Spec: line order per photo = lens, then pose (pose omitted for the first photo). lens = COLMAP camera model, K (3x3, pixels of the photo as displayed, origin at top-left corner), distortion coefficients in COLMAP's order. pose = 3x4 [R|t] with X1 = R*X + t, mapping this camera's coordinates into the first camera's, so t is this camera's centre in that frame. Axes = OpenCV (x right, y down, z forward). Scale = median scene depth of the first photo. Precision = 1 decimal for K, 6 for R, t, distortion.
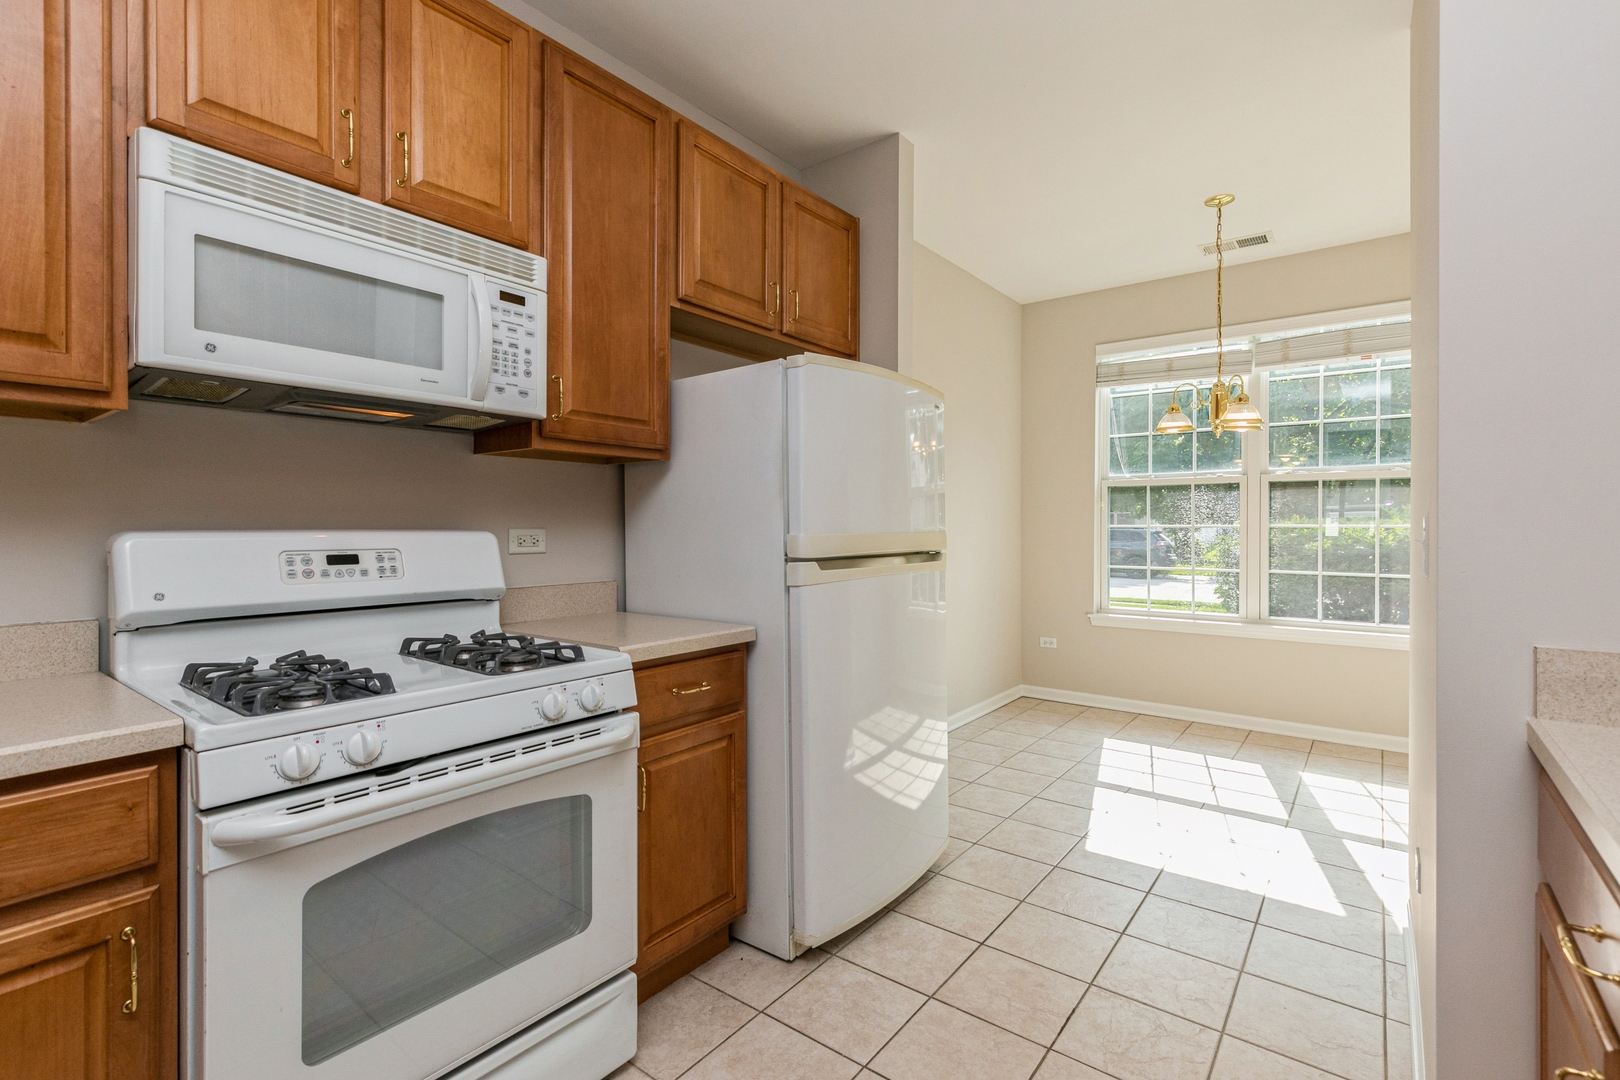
lens RADIAL K [[743.2, 0, 810.6], [0, 743.2, 533.0], [0, 0, 1]] dist [0.000440, 0.000046]
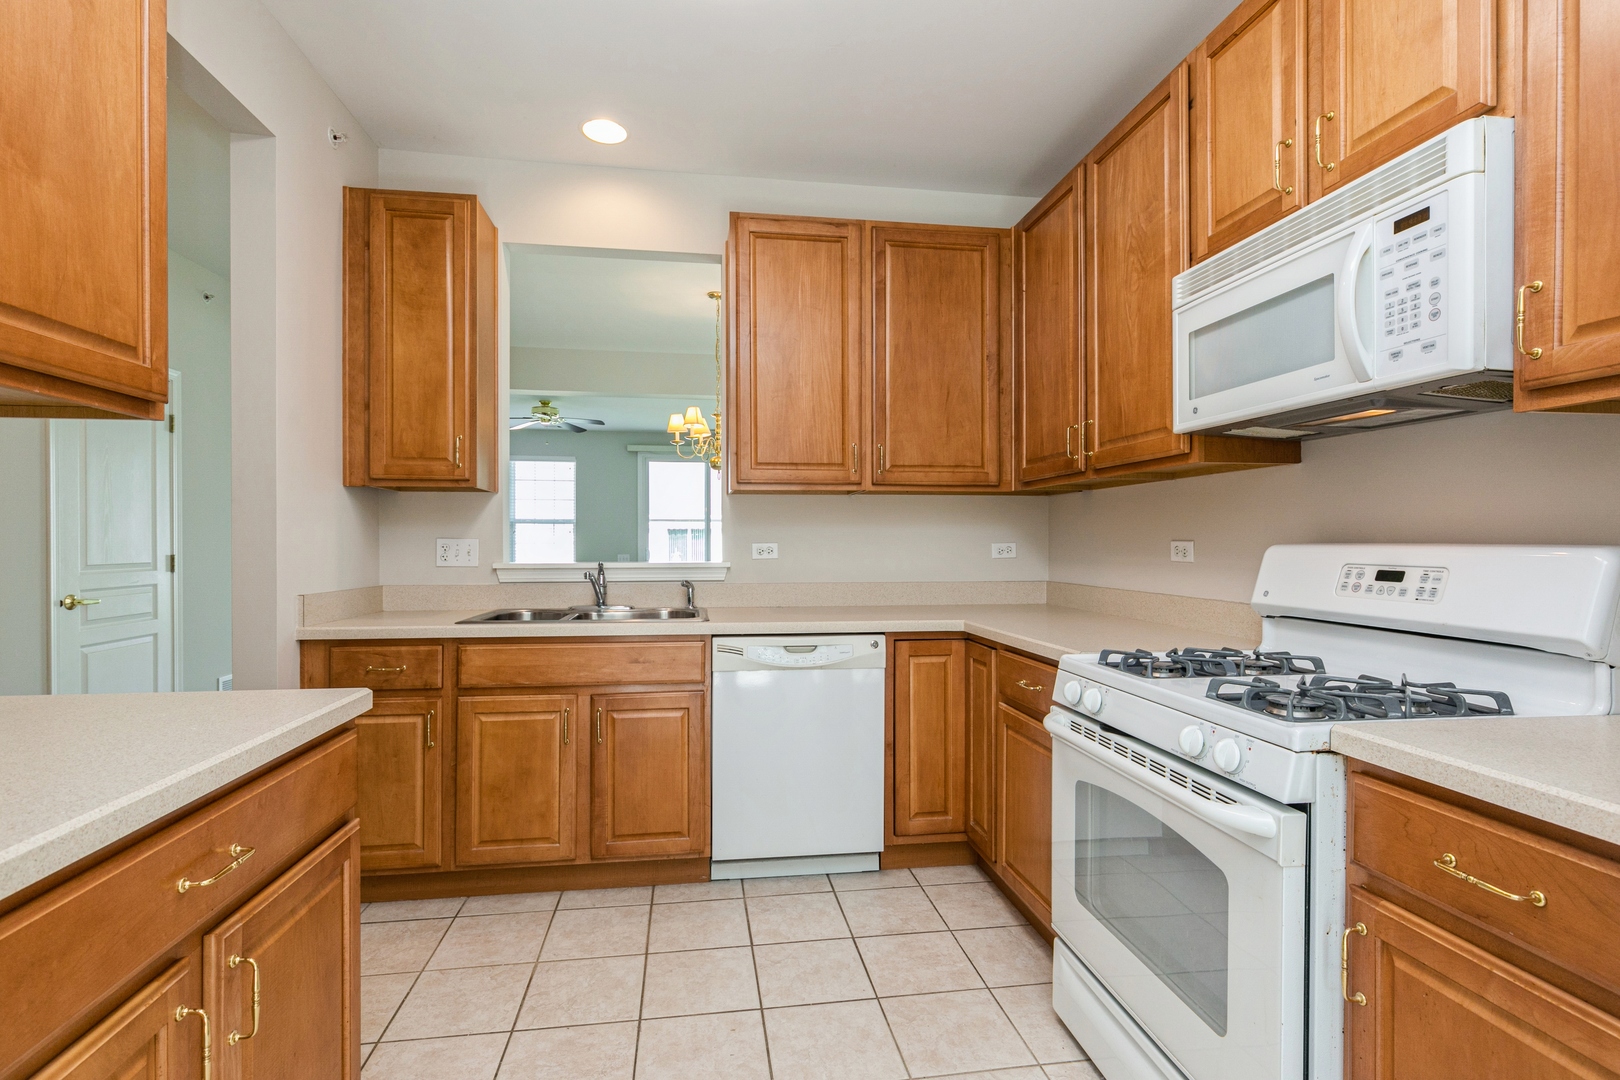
lens RADIAL K [[787.8, 0, 810.2], [0, 787.8, 540.2], [0, 0, 1]] dist [-0.001861, -0.000531]
pose [[-0.693746, -0.000556, -0.720219, 0.555737], [-0.004941, 0.999980, 0.003988, -0.008454], [0.720202, 0.006325, -0.693735, 1.130909]]
